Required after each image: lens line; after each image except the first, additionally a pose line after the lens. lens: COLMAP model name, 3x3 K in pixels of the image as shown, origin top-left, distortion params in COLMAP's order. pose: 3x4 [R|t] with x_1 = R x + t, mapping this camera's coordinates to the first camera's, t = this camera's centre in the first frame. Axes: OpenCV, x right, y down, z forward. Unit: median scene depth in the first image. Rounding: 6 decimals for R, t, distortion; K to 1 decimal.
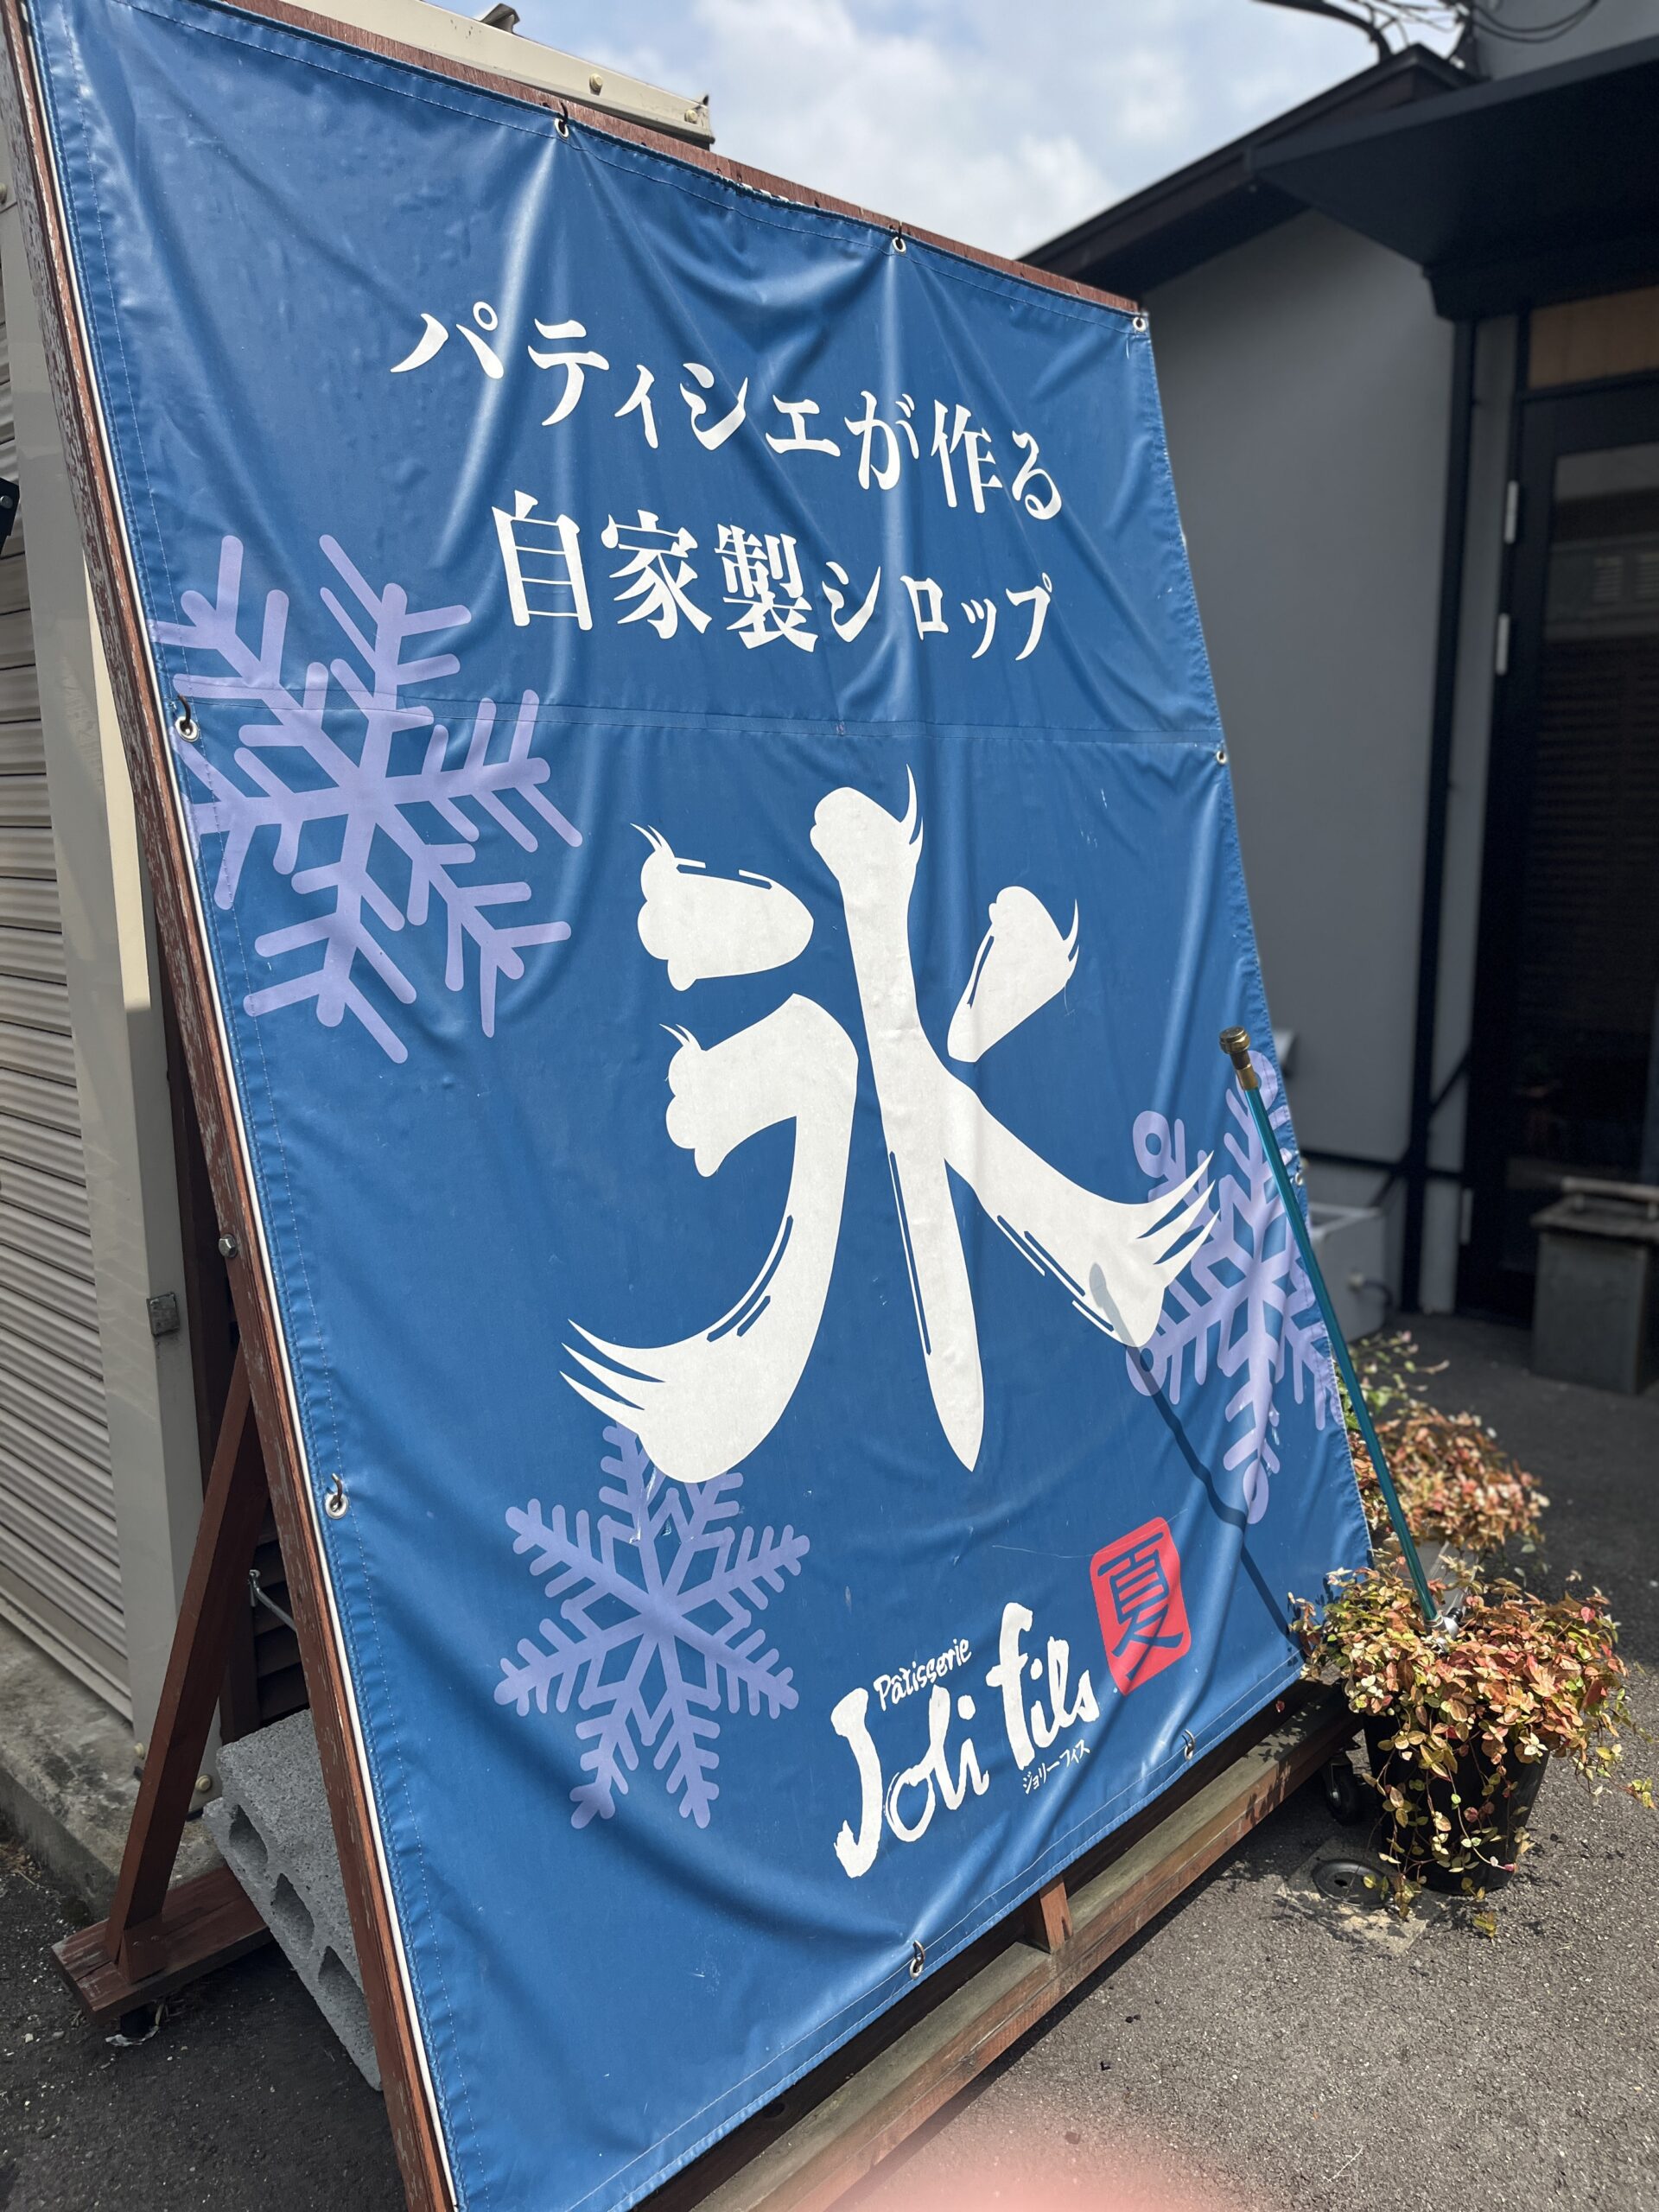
lens RADIAL K [[1620.8, 0, 829.5], [0, 1620.8, 1106.0], [0, 0, 1]] dist [0.010520, 0.000362]
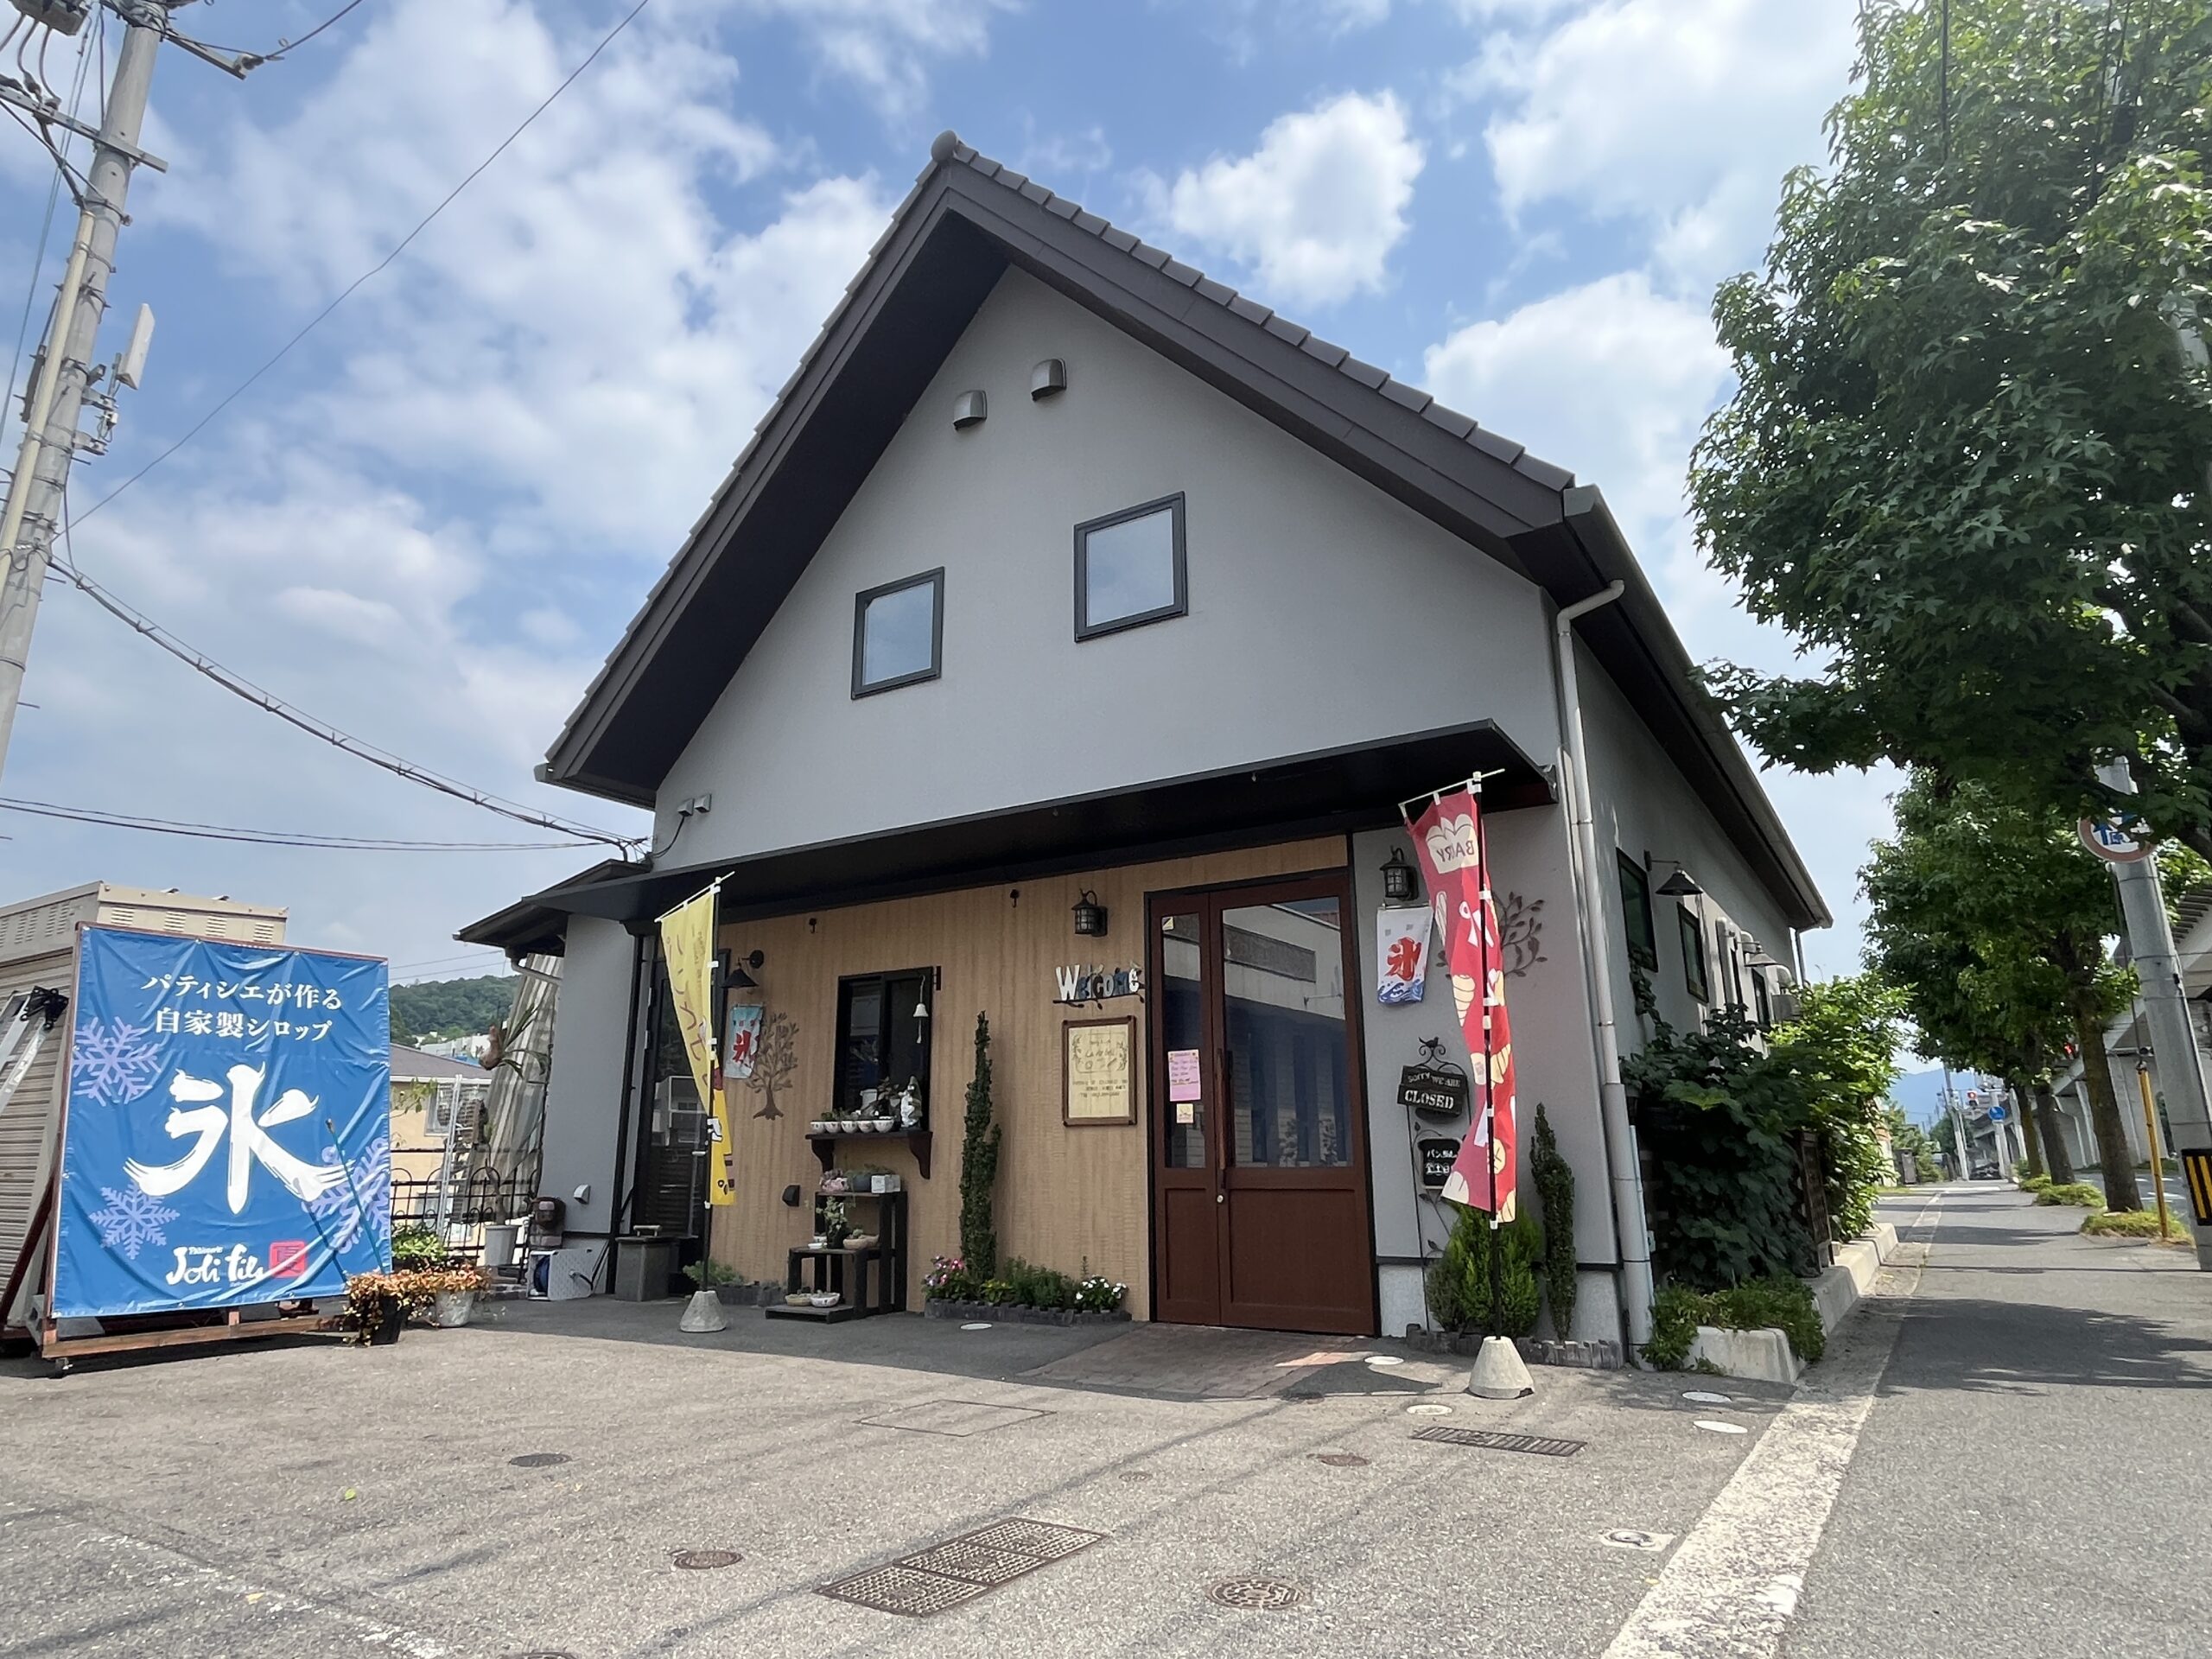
lens RADIAL K [[1294.9, 0, 1106.0], [0, 1294.9, 829.5], [0, 0, 1]] dist [0.000078, 0.000970]
pose [[0.979609, 0.057744, 0.192439, 1.926945], [0.027135, 0.911009, -0.411494, 0.902864], [-0.199075, 0.408325, 0.890865, -3.557164]]
